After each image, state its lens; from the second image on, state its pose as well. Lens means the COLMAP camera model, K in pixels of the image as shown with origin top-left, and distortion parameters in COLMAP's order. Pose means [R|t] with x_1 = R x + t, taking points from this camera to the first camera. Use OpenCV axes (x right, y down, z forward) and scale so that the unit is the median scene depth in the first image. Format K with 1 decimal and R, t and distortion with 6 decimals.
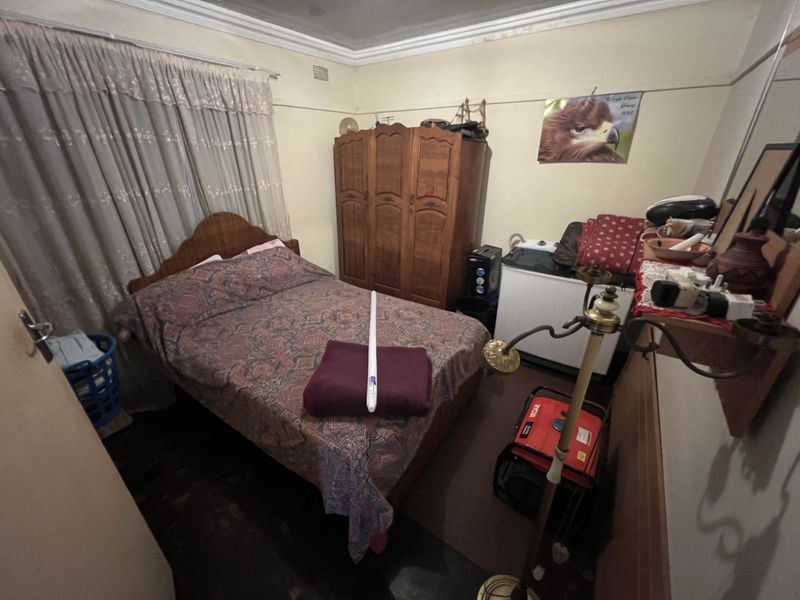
lens RADIAL K [[311.8, 0, 400.0], [0, 311.8, 300.0], [0, 0, 1]] dist [-0.000102, -0.000016]
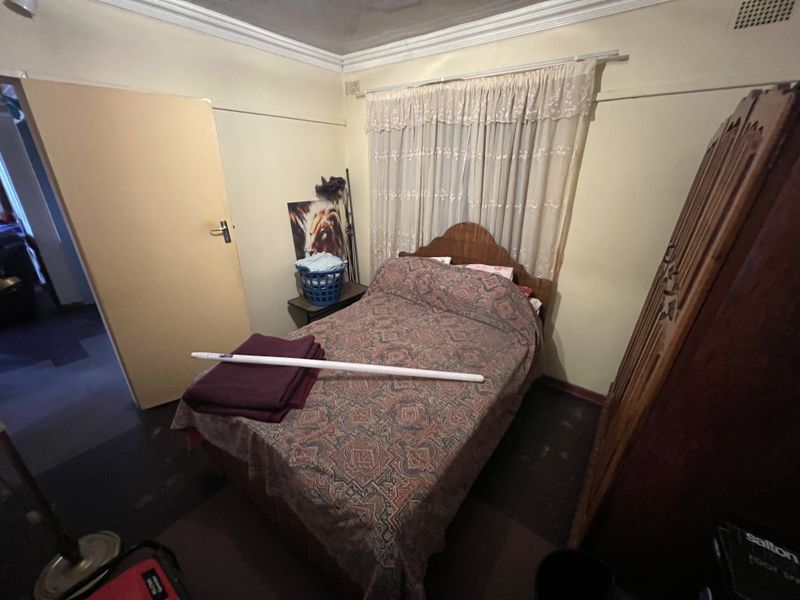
lens RADIAL K [[319.8, 0, 398.1], [0, 319.8, 296.7], [0, 0, 1]] dist [-0.000277, -0.000010]
pose [[-0.049950, 0.382263, -0.922702, 0.531066], [-0.425375, 0.827732, 0.365946, -0.374892], [0.903638, 0.410773, 0.121260, 0.768236]]
